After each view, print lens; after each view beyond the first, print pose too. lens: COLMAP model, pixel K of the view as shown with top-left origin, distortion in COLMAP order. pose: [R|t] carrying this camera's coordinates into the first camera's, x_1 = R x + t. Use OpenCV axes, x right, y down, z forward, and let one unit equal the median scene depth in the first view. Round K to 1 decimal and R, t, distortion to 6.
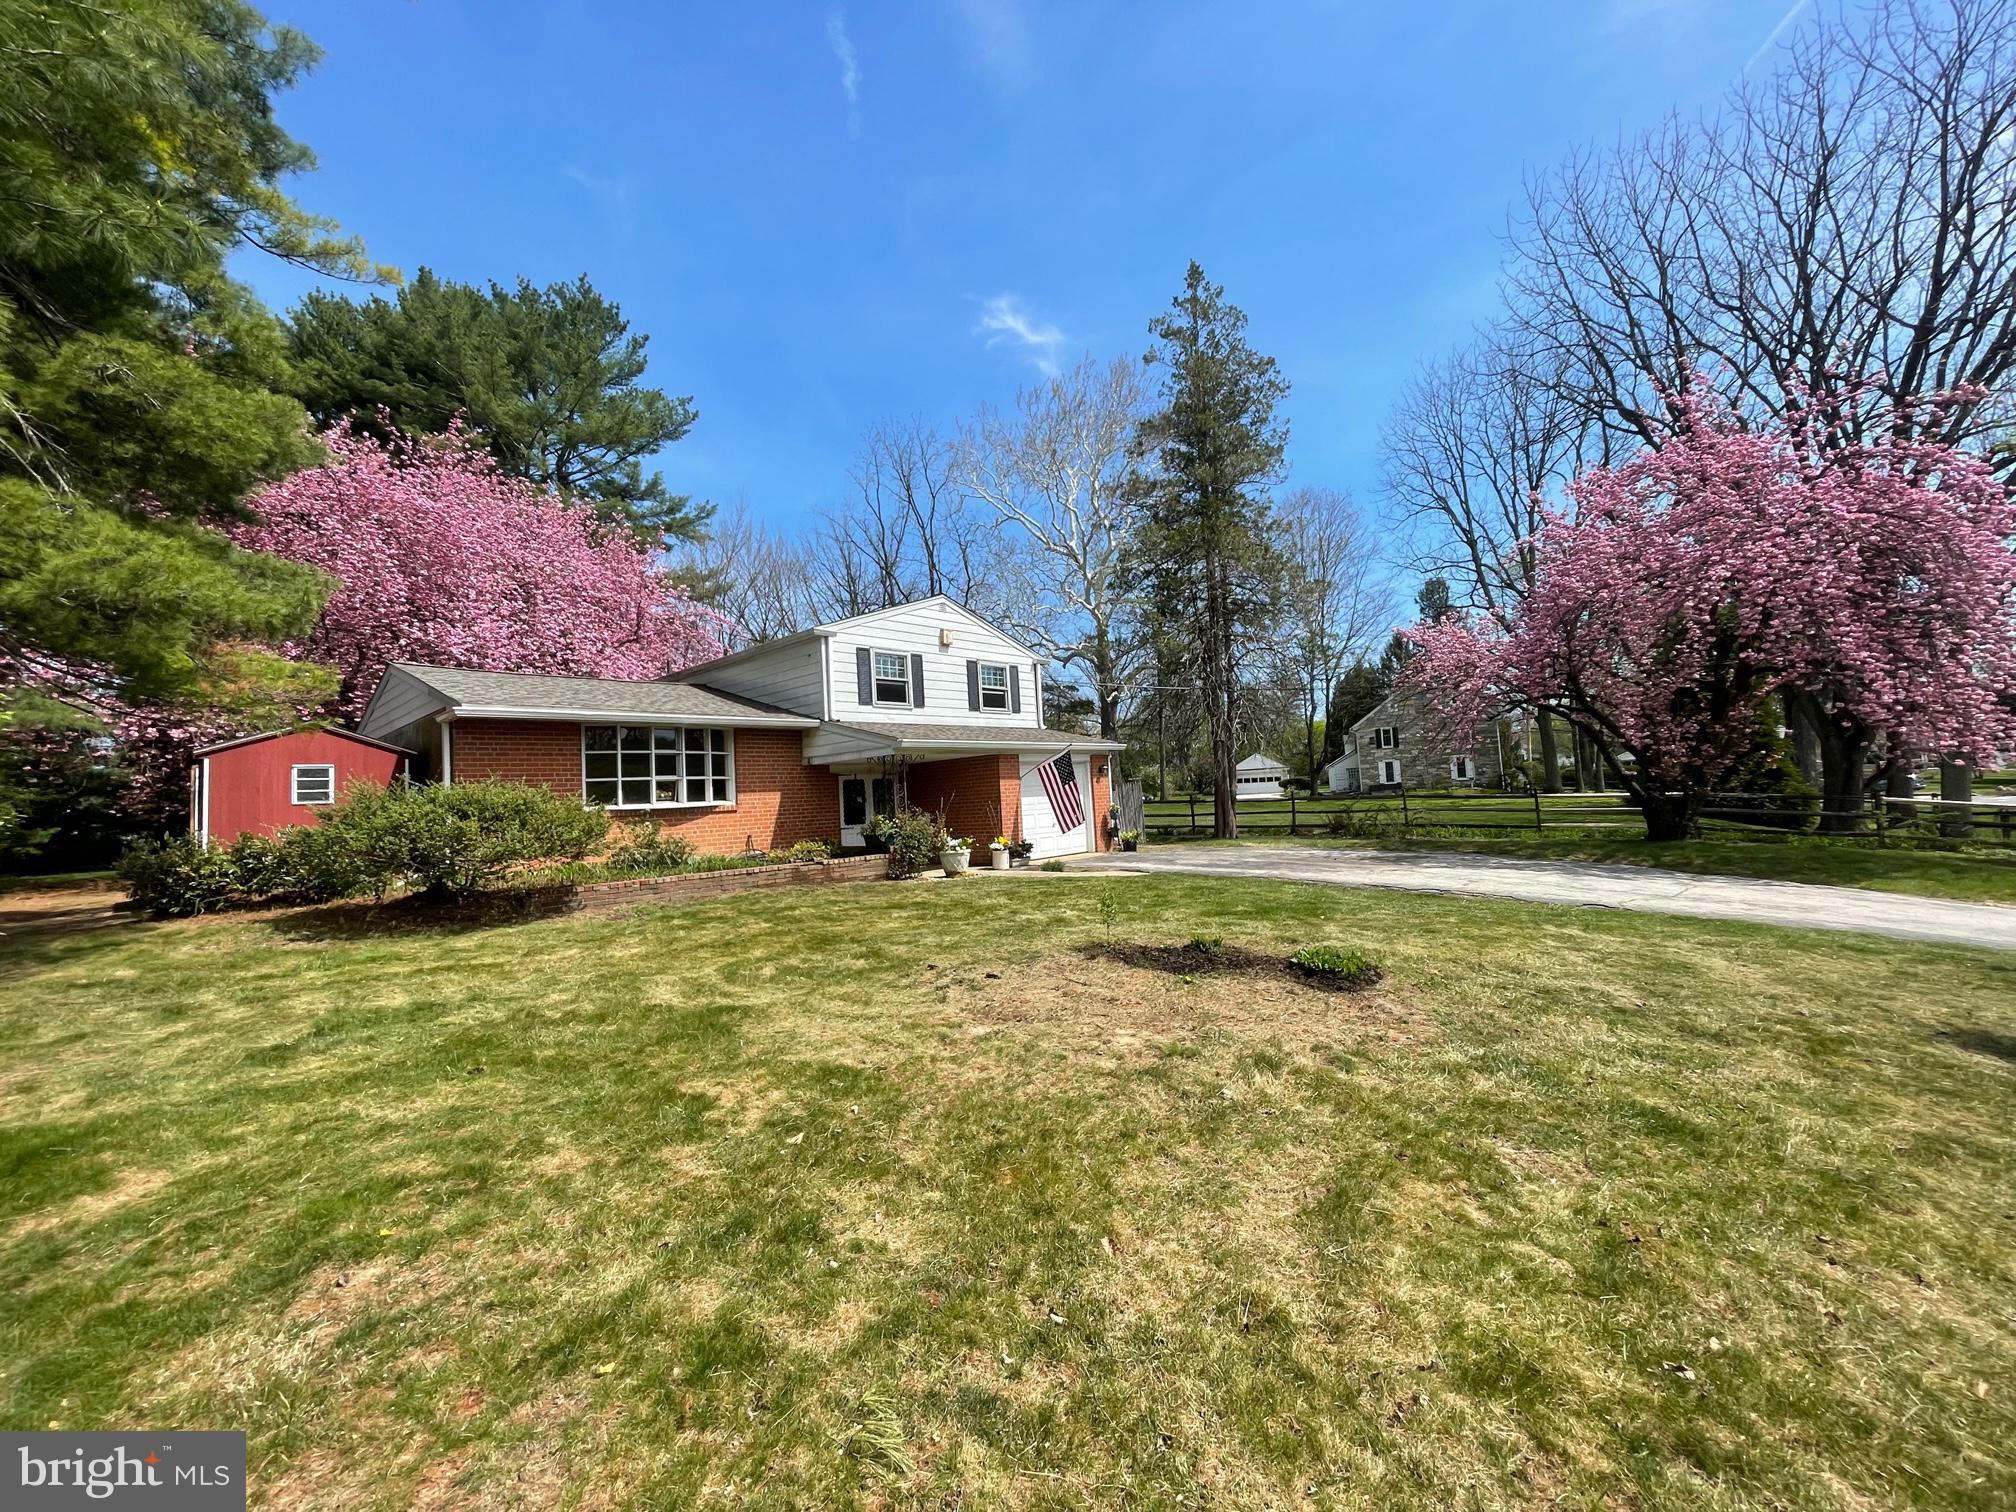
lens RADIAL K [[813.2, 0, 1008.0], [0, 813.2, 755.4], [0, 0, 1]] dist [-0.003677, -0.000184]
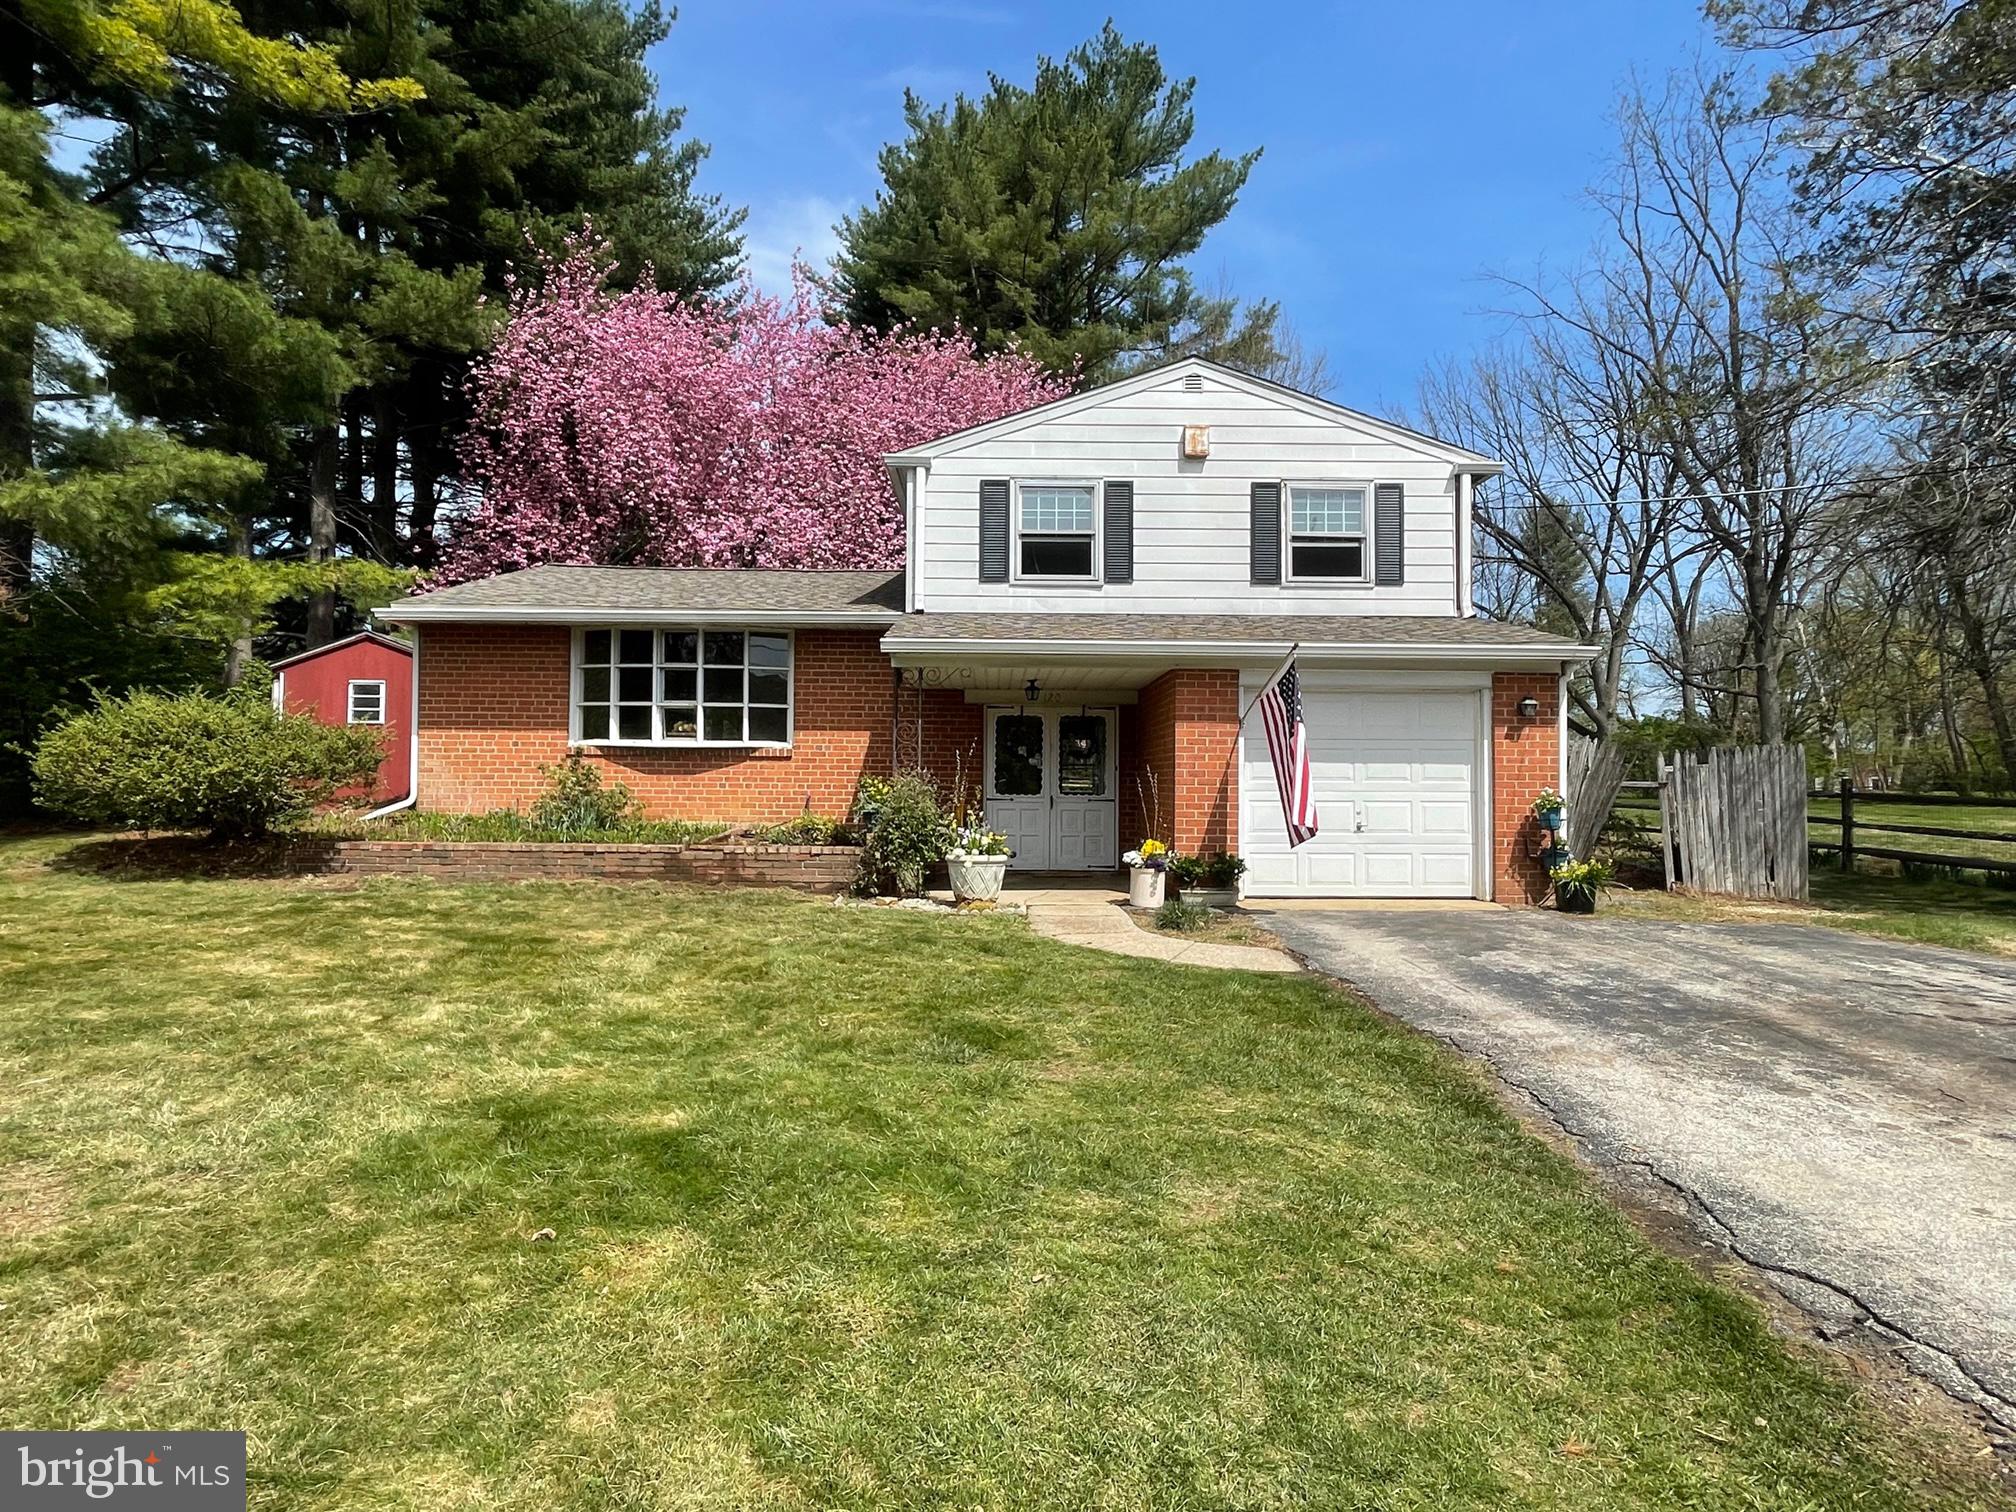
lens RADIAL K [[1113.6, 0, 1007.9], [0, 1113.6, 763.3], [0, 0, 1]] dist [-0.009056, 0.000152]
pose [[0.687906, 0.056612, -0.723589, 0.393659], [-0.006499, 0.997394, 0.071855, 0.007072], [0.725771, -0.044727, 0.686481, 0.469512]]
